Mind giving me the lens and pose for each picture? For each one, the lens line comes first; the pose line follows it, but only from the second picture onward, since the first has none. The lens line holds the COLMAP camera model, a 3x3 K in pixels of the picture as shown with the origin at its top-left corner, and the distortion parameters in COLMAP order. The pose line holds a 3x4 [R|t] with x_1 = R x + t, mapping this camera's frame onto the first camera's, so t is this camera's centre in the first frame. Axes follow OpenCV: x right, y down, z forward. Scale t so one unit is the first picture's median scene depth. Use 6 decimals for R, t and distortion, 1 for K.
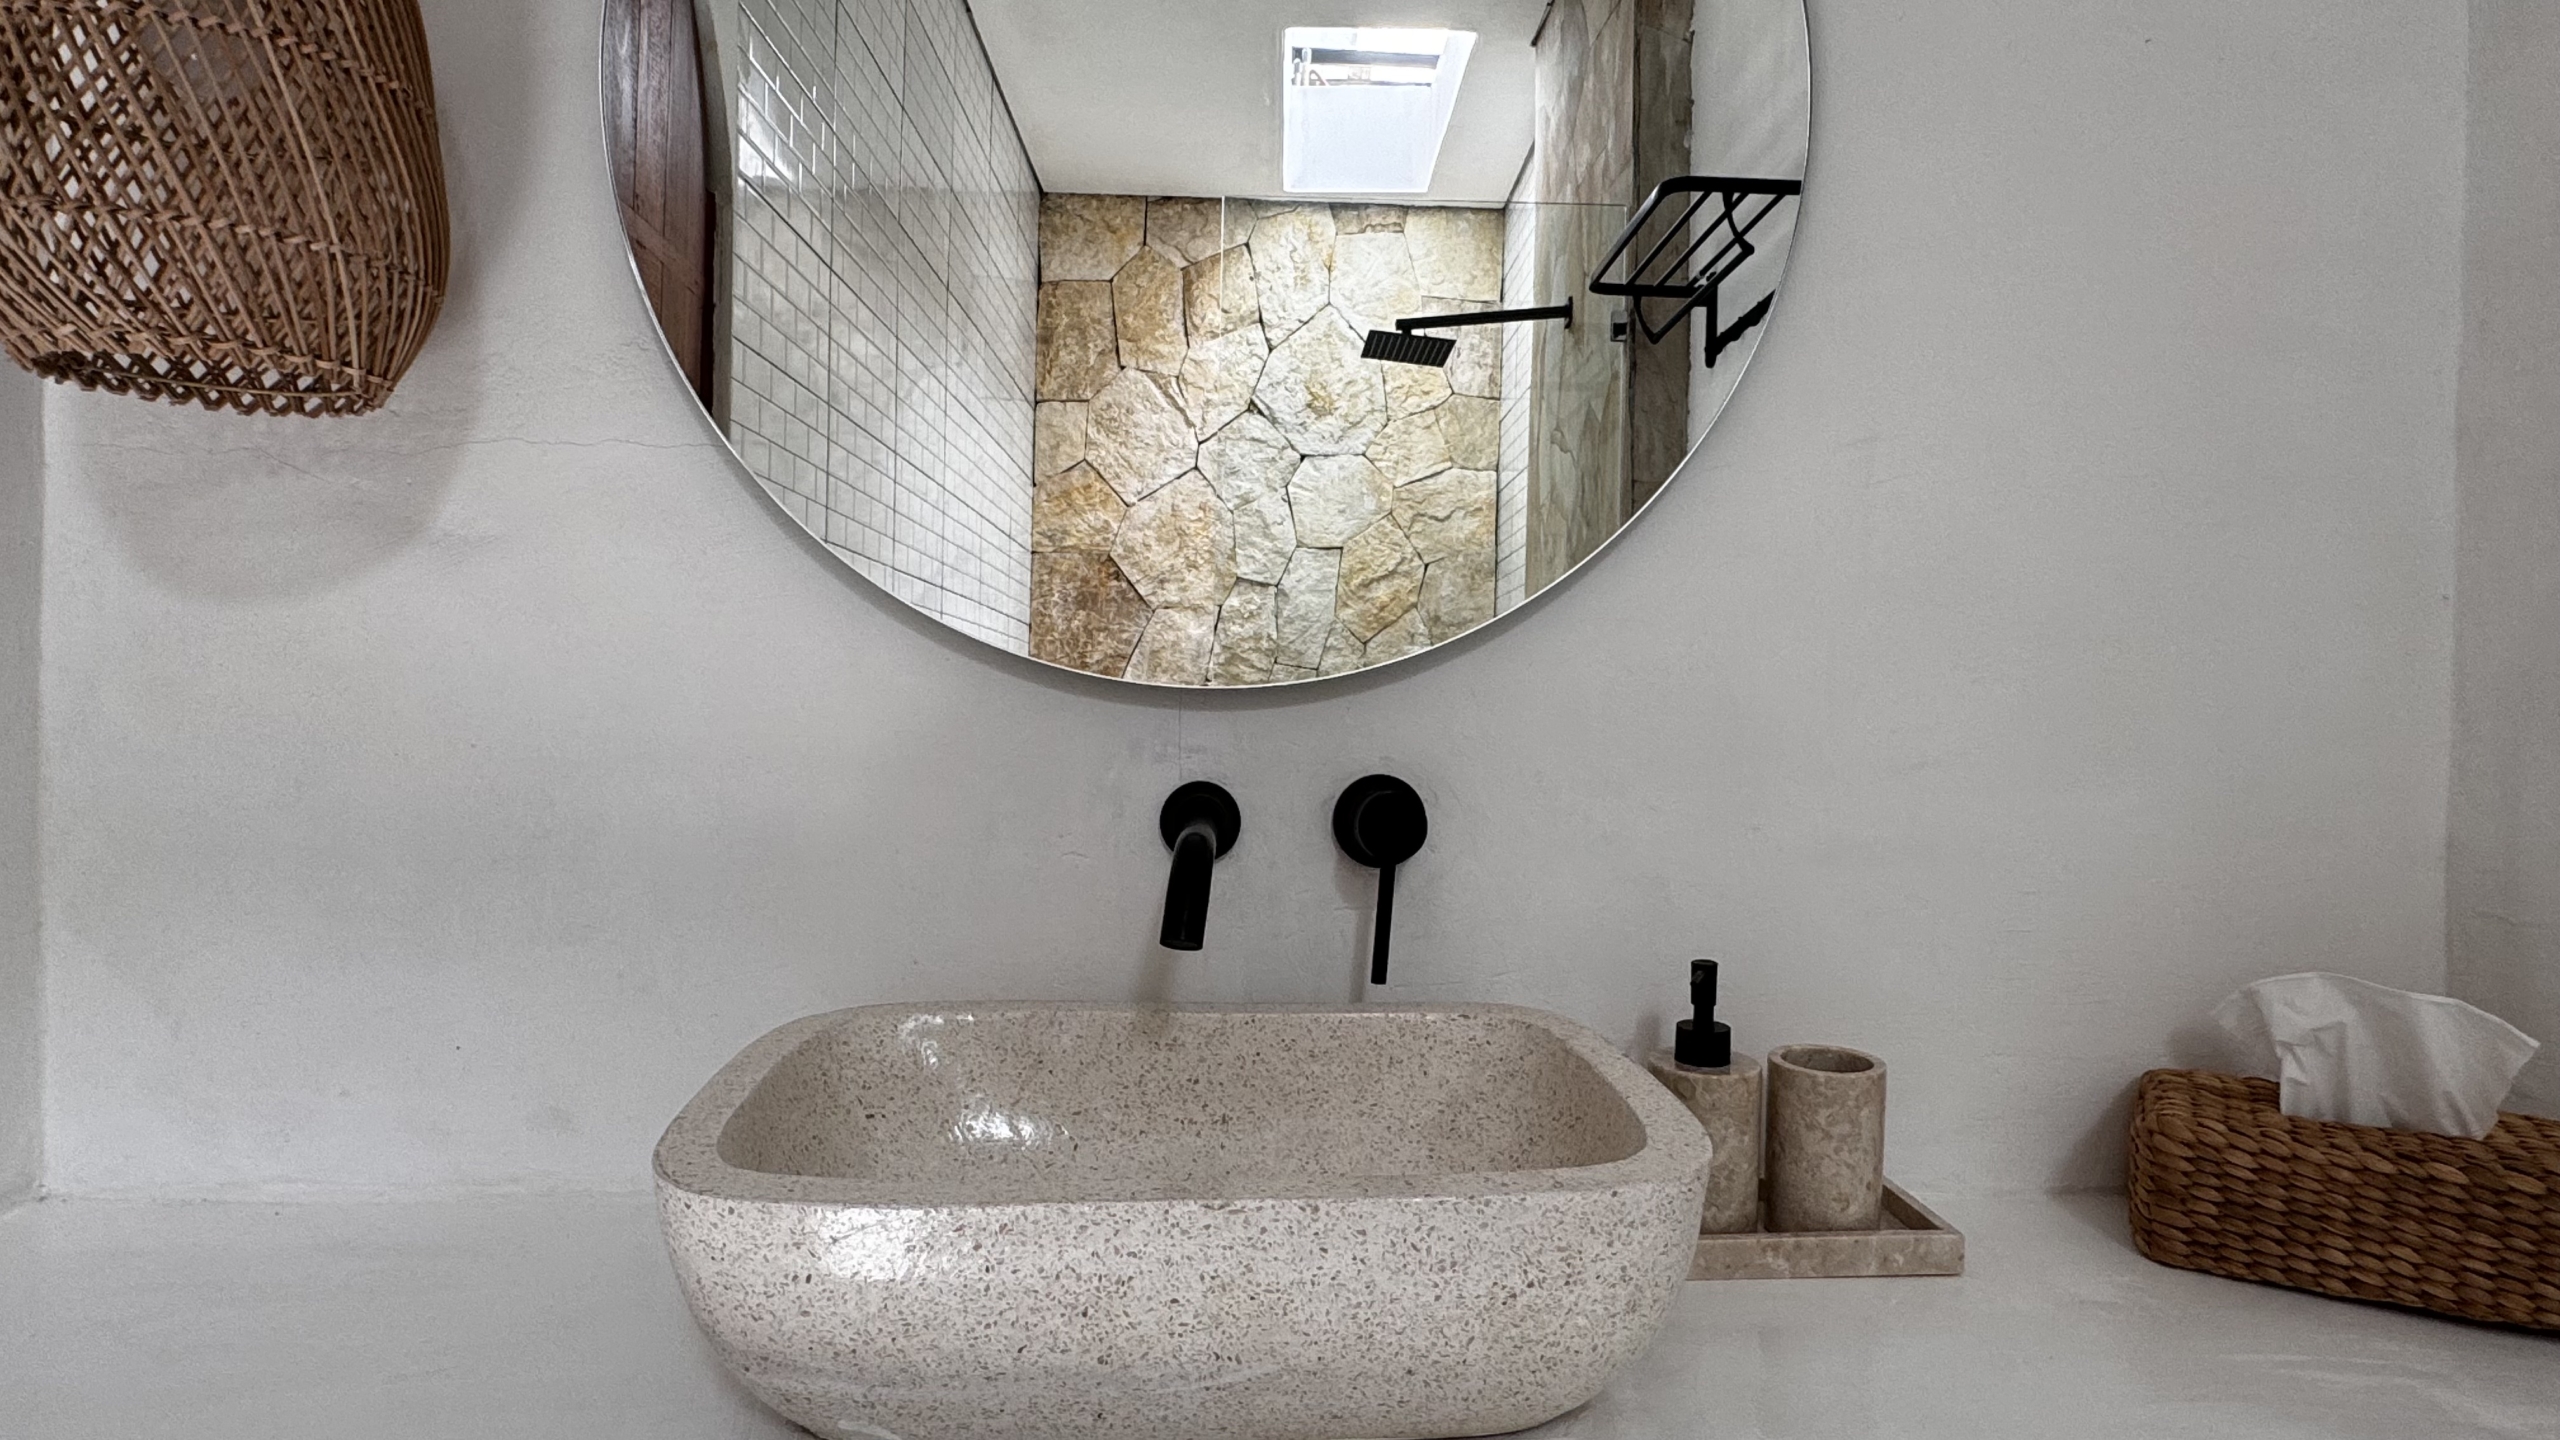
lens RADIAL K [[1490.9, 0, 1281.5], [0, 1490.9, 730.1], [0, 0, 1]] dist [-0.006011, 0.007814]
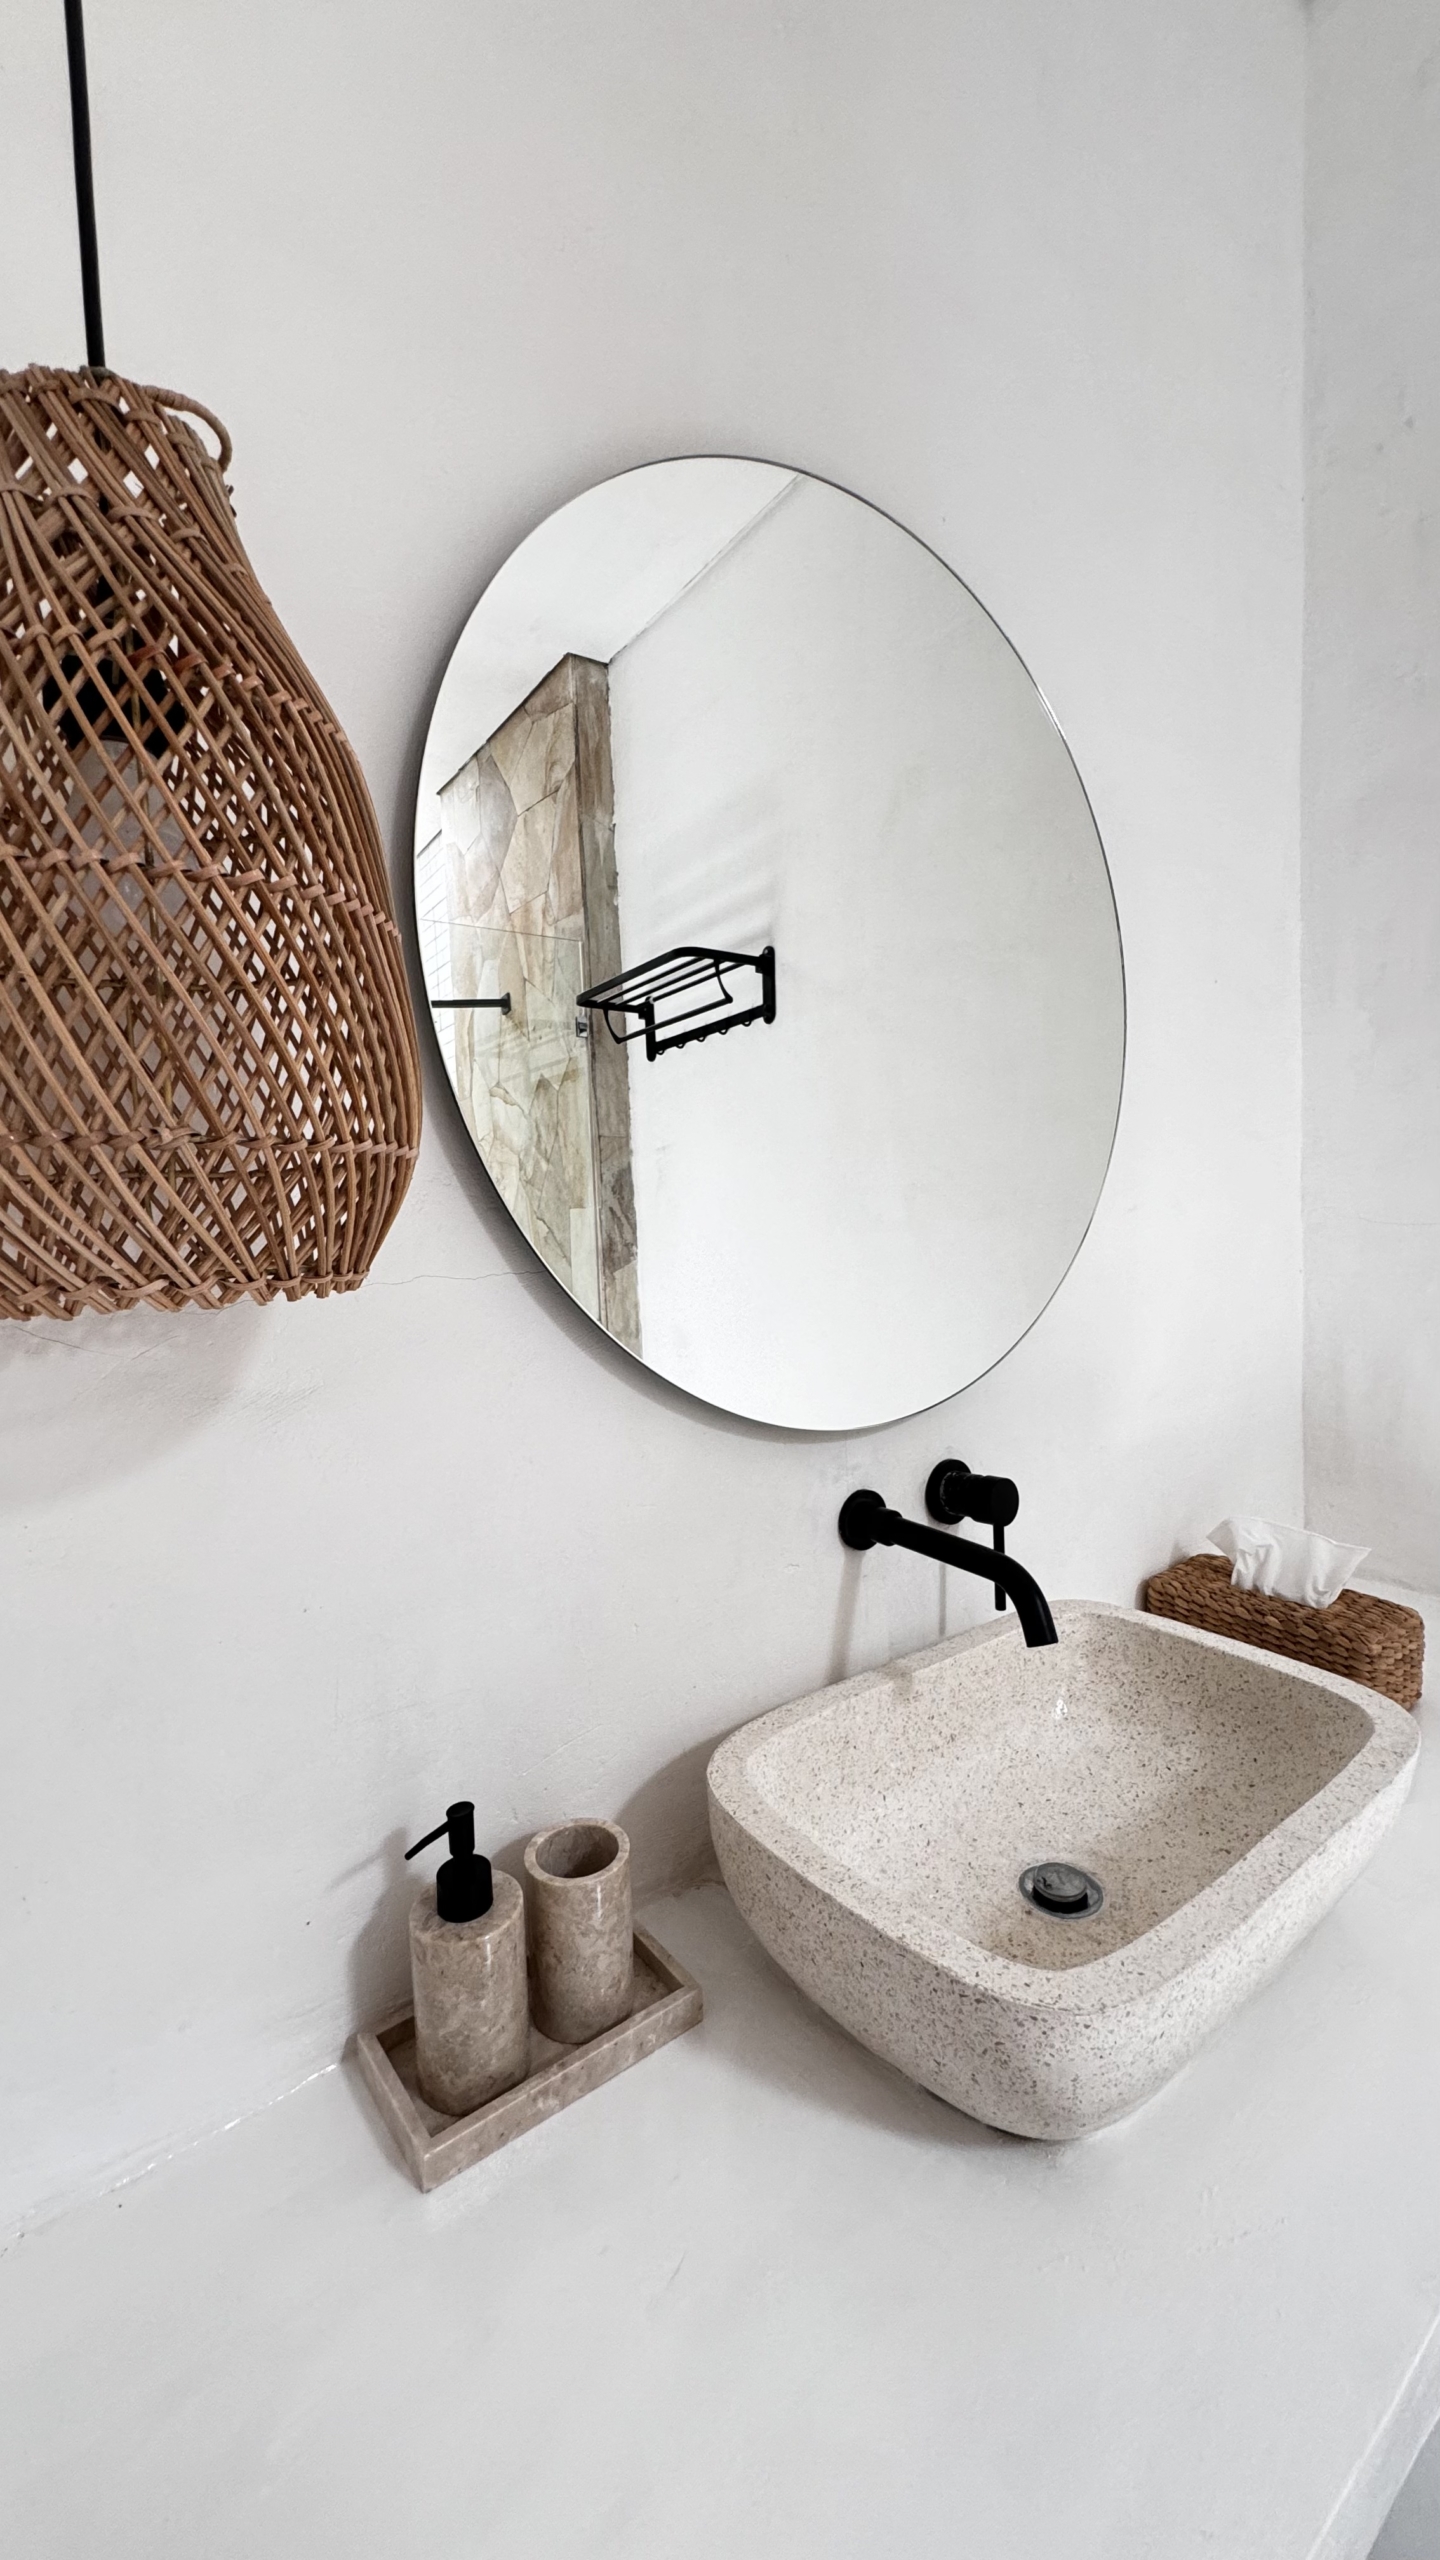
lens RADIAL K [[1022.3, 0, 726.5], [0, 1022.3, 1282.1], [0, 0, 1]] dist [-0.000268, 0.000066]
pose [[0.823682, -0.085082, 0.560632, -0.242836], [0.063400, 0.996298, 0.058052, -0.079242], [-0.563496, -0.012272, 0.826027, 0.114311]]
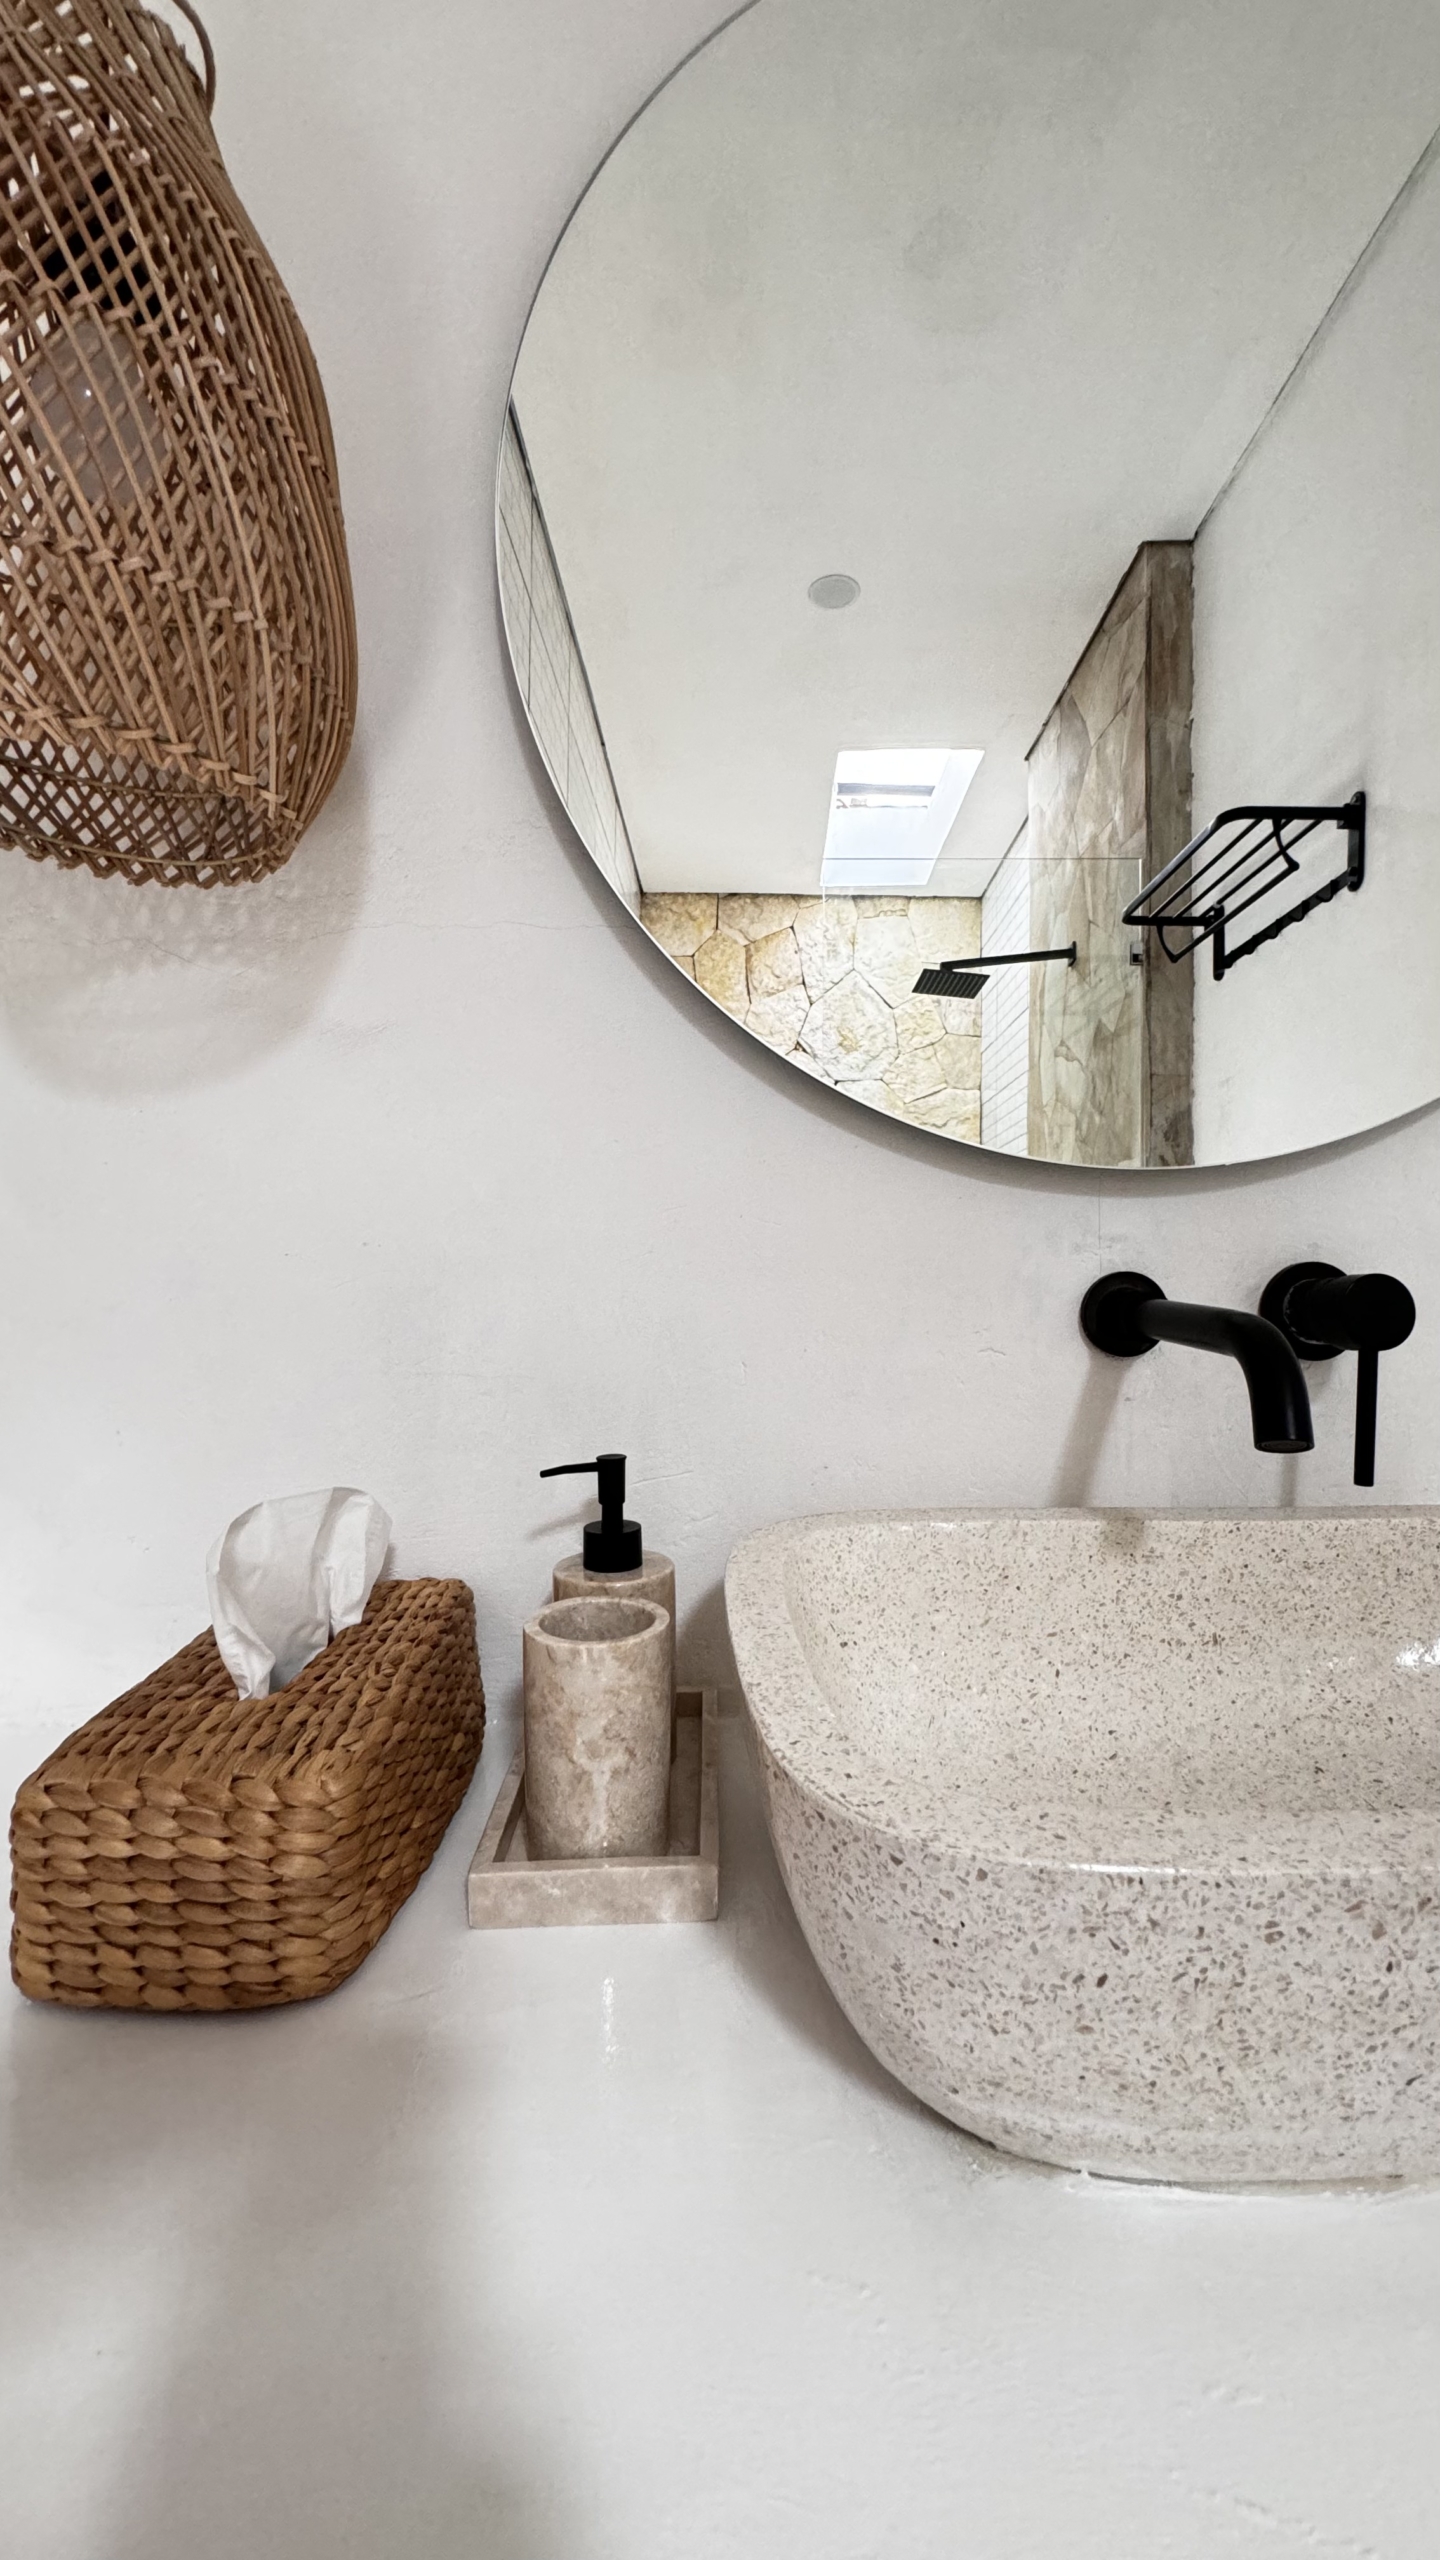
lens RADIAL K [[1022.3, 0, 729.0], [0, 1022.3, 1283.9], [0, 0, 1]] dist [-0.000268, 0.000066]
pose [[0.999434, -0.015897, -0.029646, -0.105467], [0.015550, 0.999808, -0.011902, 0.017016], [0.029829, 0.011434, 0.999490, 0.127838]]
